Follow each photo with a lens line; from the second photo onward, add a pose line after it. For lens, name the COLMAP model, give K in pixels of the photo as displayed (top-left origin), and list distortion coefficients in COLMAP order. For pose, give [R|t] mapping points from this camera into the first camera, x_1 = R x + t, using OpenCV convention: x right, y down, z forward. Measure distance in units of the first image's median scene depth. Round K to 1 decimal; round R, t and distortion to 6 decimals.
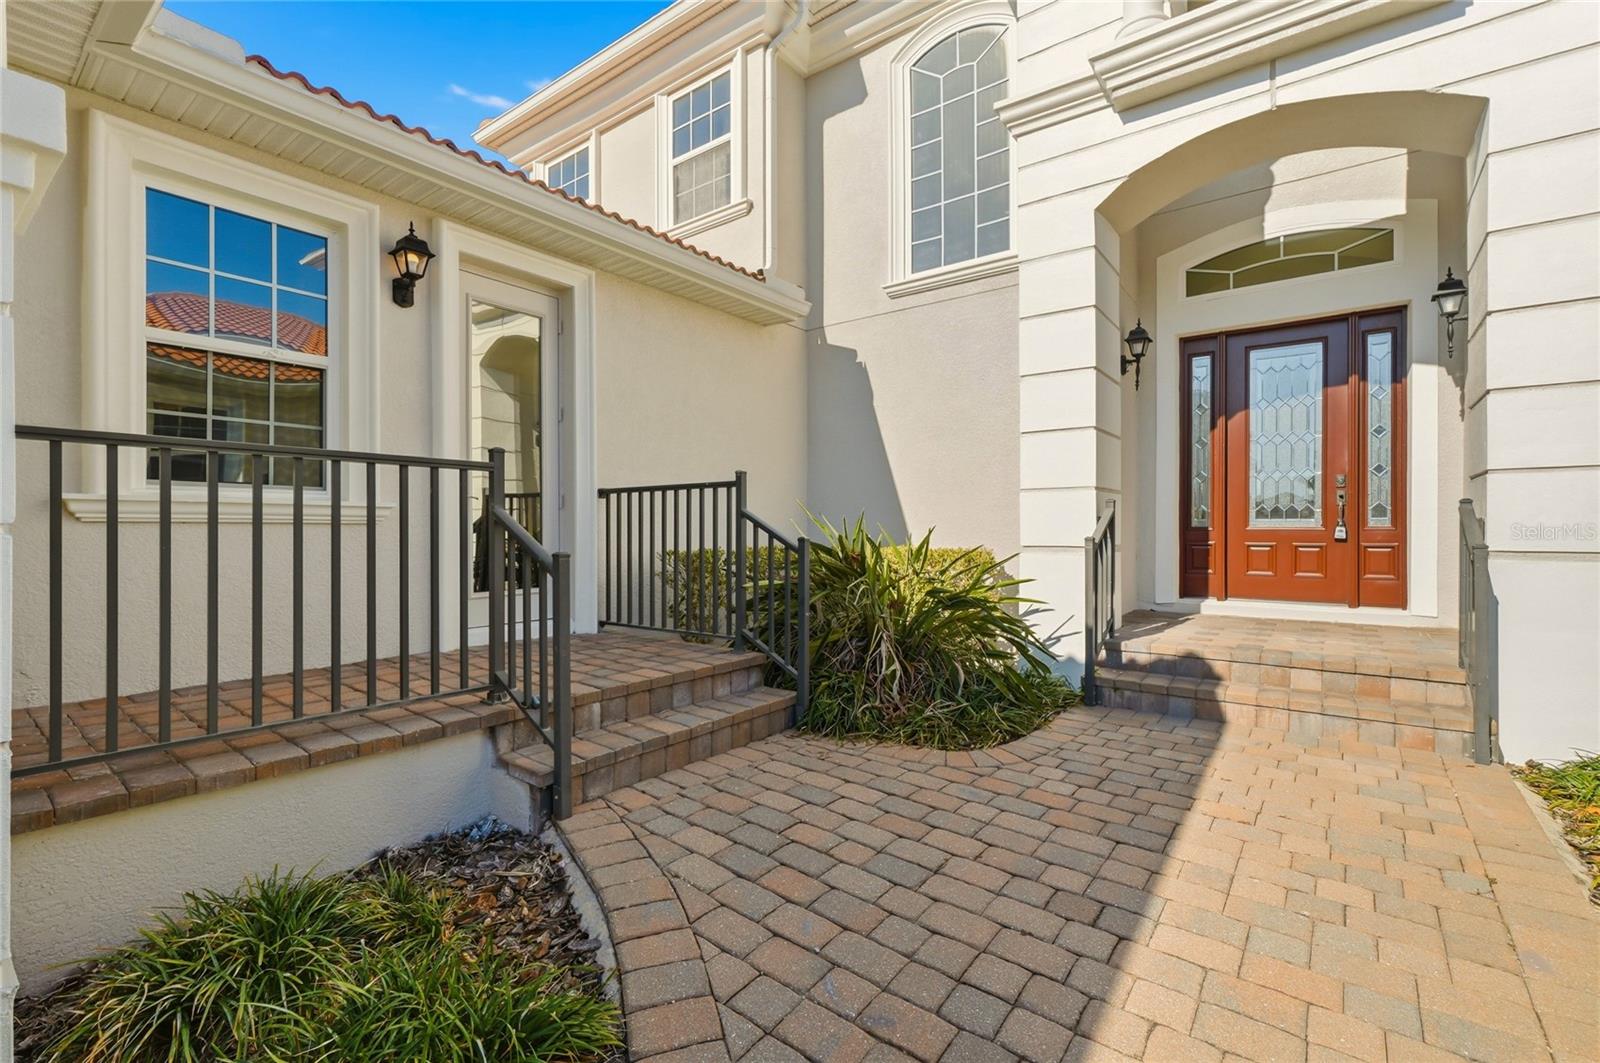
lens RADIAL K [[711.9, 0, 799.0], [0, 711.9, 529.4], [0, 0, 1]] dist [-0.006777, 0.003093]
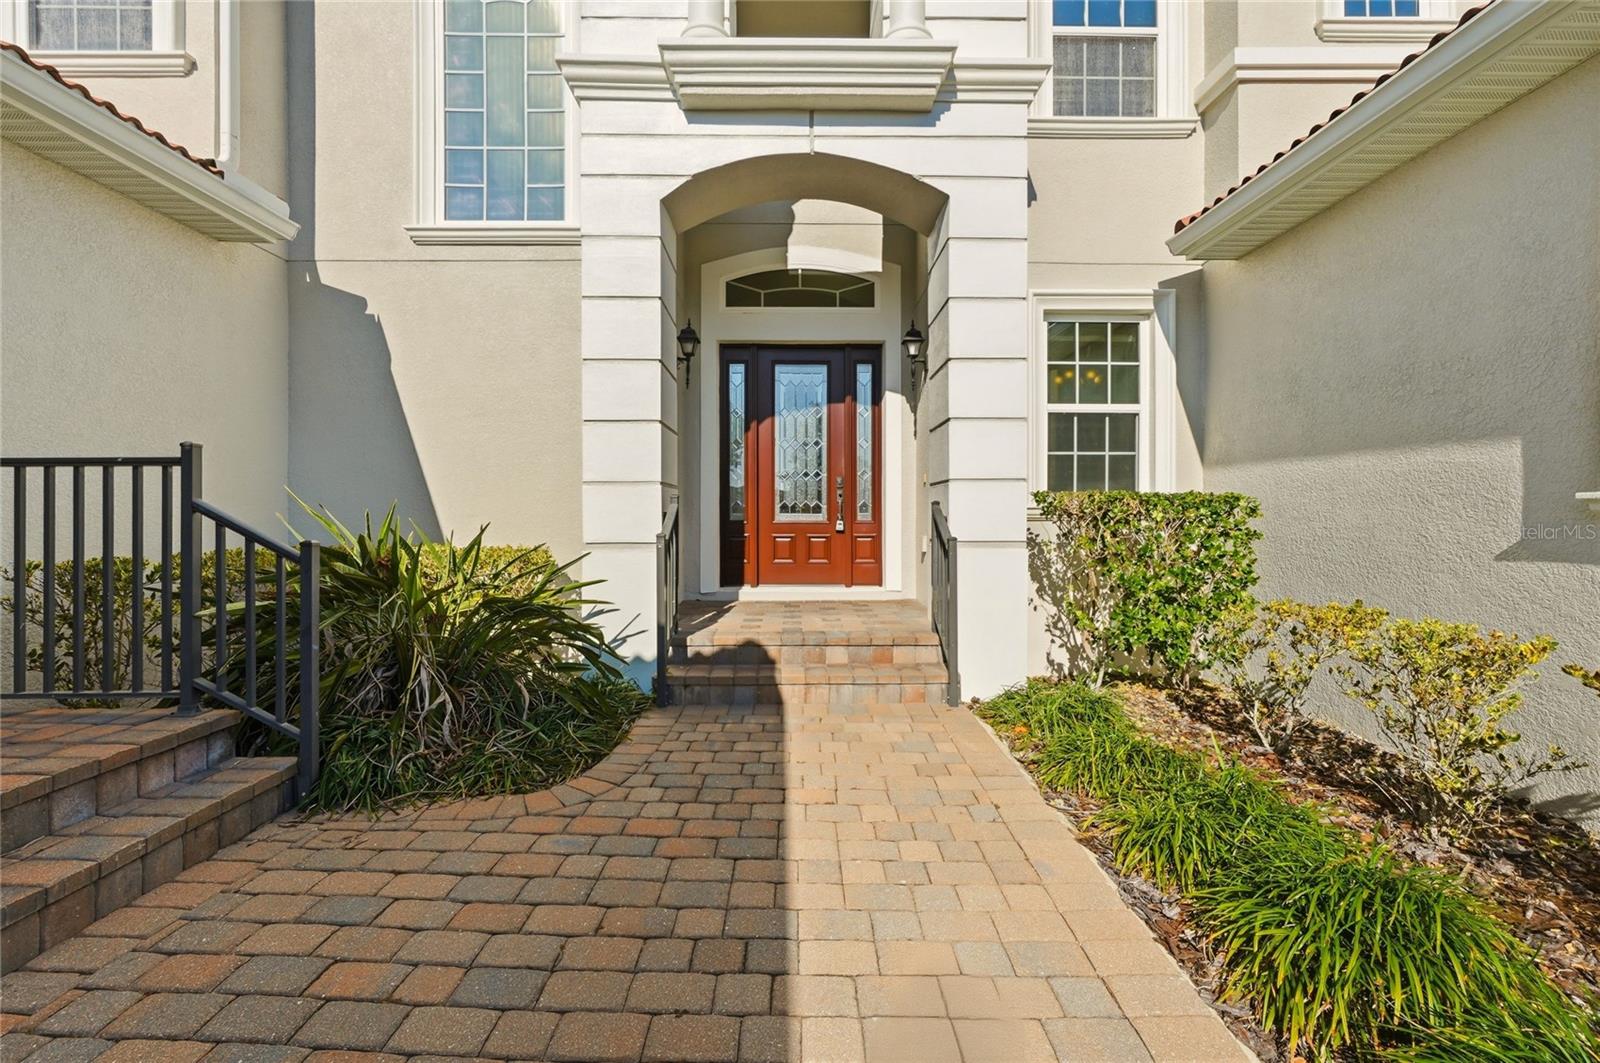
lens RADIAL K [[711.9, 0, 803.6], [0, 711.9, 516.0], [0, 0, 1]] dist [-0.006777, 0.003093]
pose [[0.783724, 0.000772, 0.621108, -0.042766], [0.001004, 0.999996, -0.002510, -0.010324], [-0.621108, 0.002591, 0.783721, 0.112757]]
